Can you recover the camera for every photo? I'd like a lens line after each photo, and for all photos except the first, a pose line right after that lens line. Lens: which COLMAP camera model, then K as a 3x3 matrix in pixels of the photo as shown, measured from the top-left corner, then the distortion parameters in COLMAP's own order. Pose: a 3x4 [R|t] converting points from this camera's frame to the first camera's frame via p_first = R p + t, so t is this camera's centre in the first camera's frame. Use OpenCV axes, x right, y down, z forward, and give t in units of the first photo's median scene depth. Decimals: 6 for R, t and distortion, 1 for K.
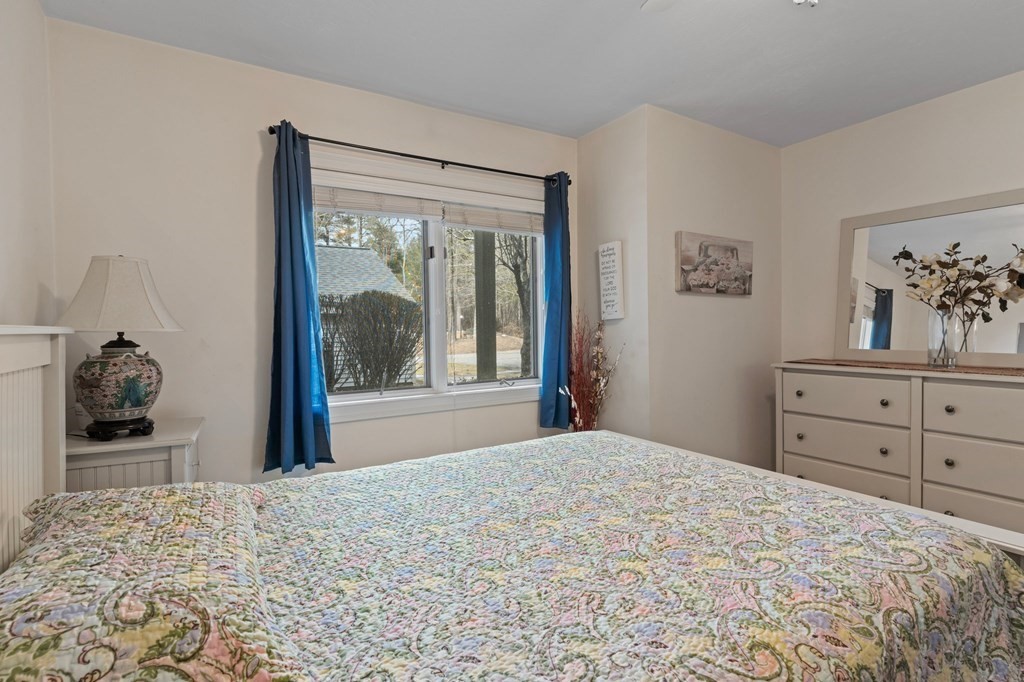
lens RADIAL K [[496.3, 0, 514.3], [0, 496.3, 338.4], [0, 0, 1]] dist [0.003356, -0.000429]
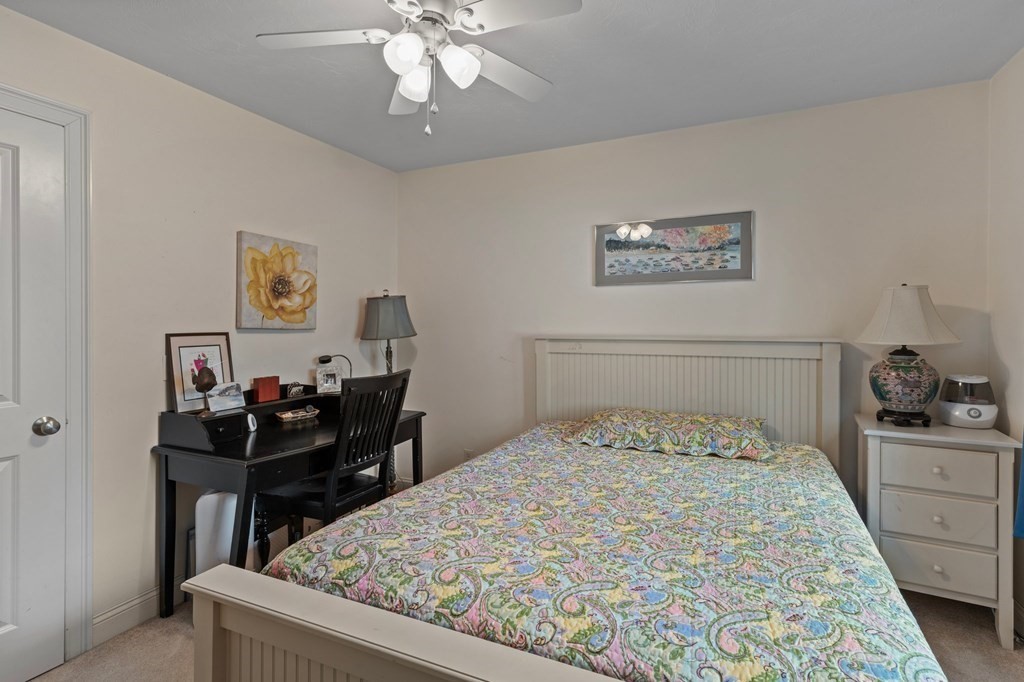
lens RADIAL K [[496.3, 0, 529.3], [0, 496.3, 324.3], [0, 0, 1]] dist [0.003356, -0.000429]
pose [[-0.823250, 0.016303, -0.567445, 0.529671], [-0.000518, 0.999566, 0.029469, -0.070304], [0.567679, 0.024554, -0.822884, 1.074724]]
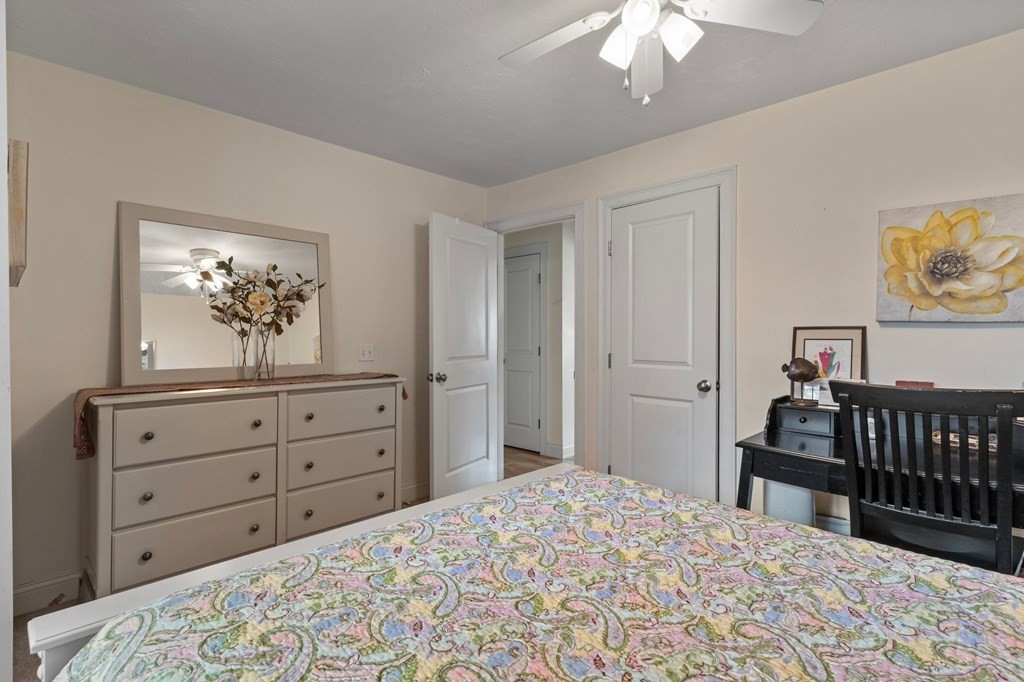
lens RADIAL K [[496.3, 0, 504.8], [0, 496.3, 344.7], [0, 0, 1]] dist [0.003356, -0.000429]
pose [[-0.238482, -0.005126, 0.971133, -0.279799], [0.026043, 0.999593, 0.011671, -0.017962], [-0.970798, 0.028074, -0.238252, 0.778941]]
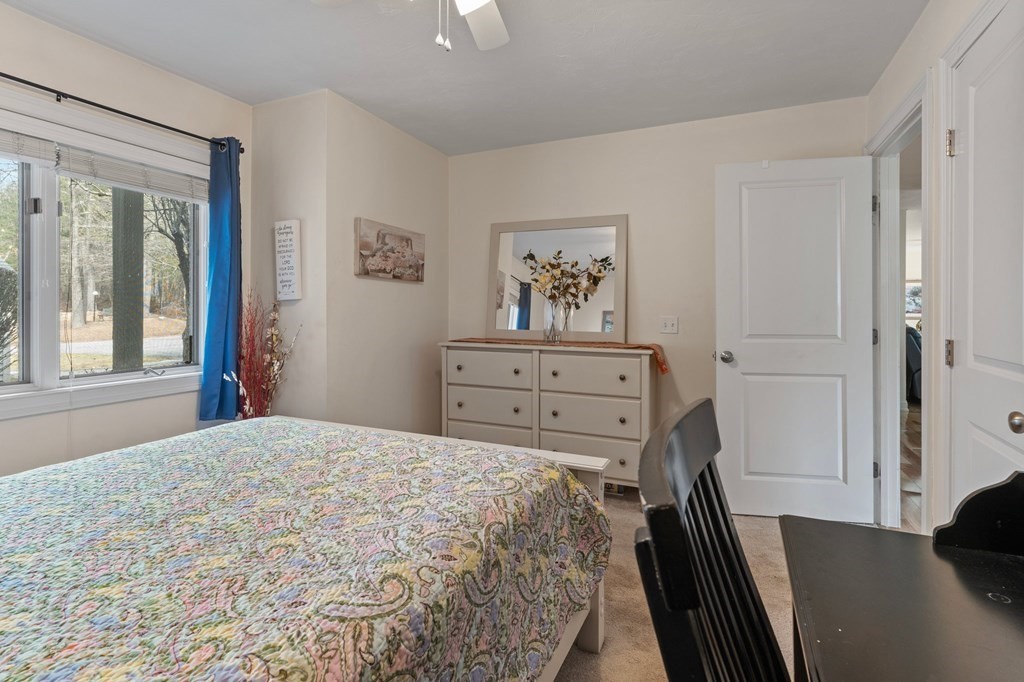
lens RADIAL K [[496.3, 0, 505.8], [0, 496.3, 309.8], [0, 0, 1]] dist [0.003356, -0.000429]
pose [[0.833946, 0.016851, 0.551588, 0.020782], [-0.003516, 0.999676, -0.025224, 0.004709], [-0.551834, 0.019096, 0.833735, -0.045358]]
